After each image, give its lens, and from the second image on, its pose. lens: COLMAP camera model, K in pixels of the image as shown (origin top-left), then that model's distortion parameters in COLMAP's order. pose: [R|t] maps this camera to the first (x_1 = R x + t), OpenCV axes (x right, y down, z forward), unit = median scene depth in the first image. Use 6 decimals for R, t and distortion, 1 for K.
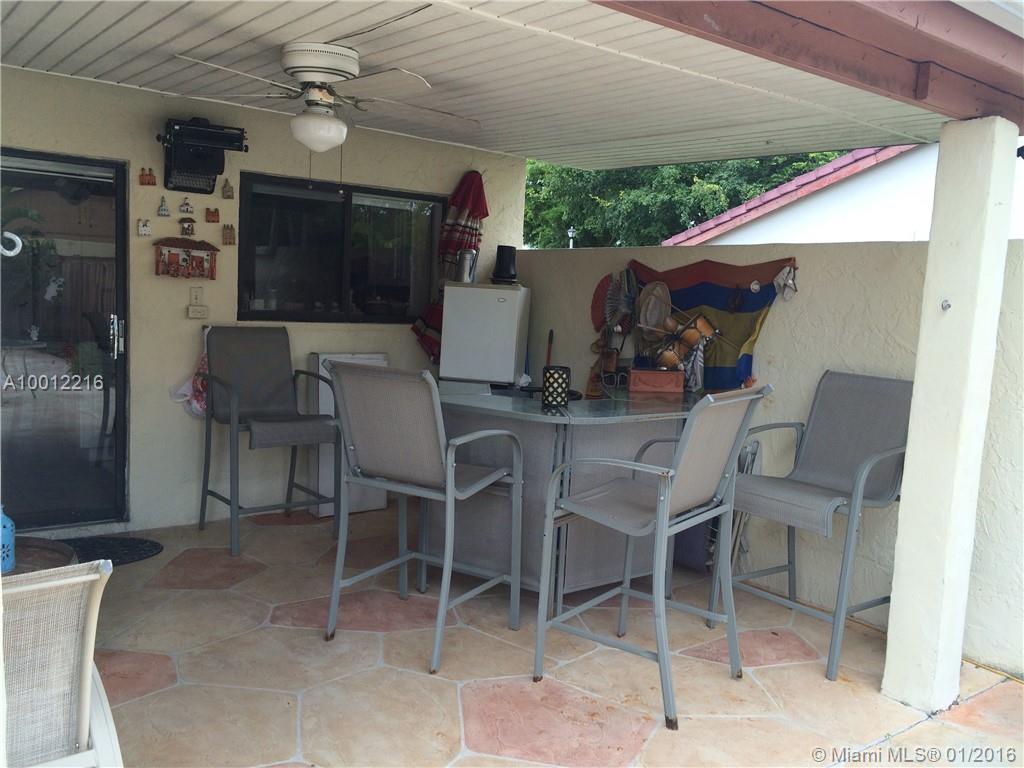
lens RADIAL K [[877.2, 0, 512.0], [0, 877.2, 384.0], [0, 0, 1]] dist [0.042136, -0.005631]
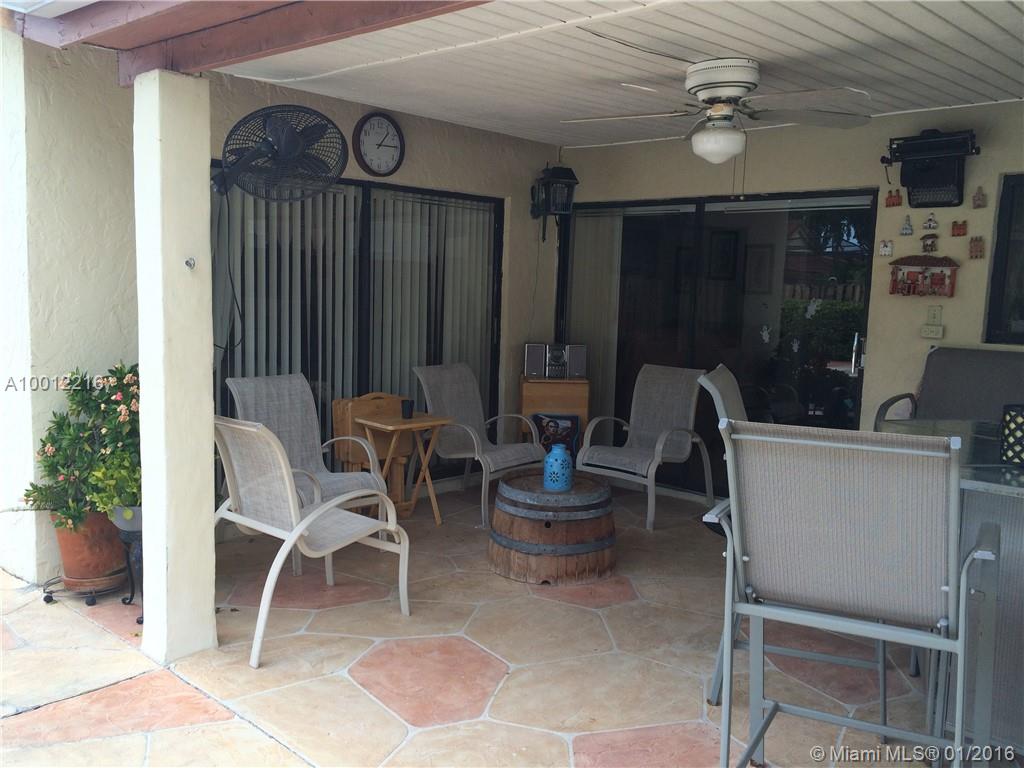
lens RADIAL K [[877.2, 0, 512.0], [0, 877.2, 384.0], [0, 0, 1]] dist [0.042136, -0.005631]
pose [[0.176185, 0.073353, -0.981620, 0.530765], [-0.122899, 0.991056, 0.052000, -0.020328], [0.976655, 0.111478, 0.183624, 0.405238]]
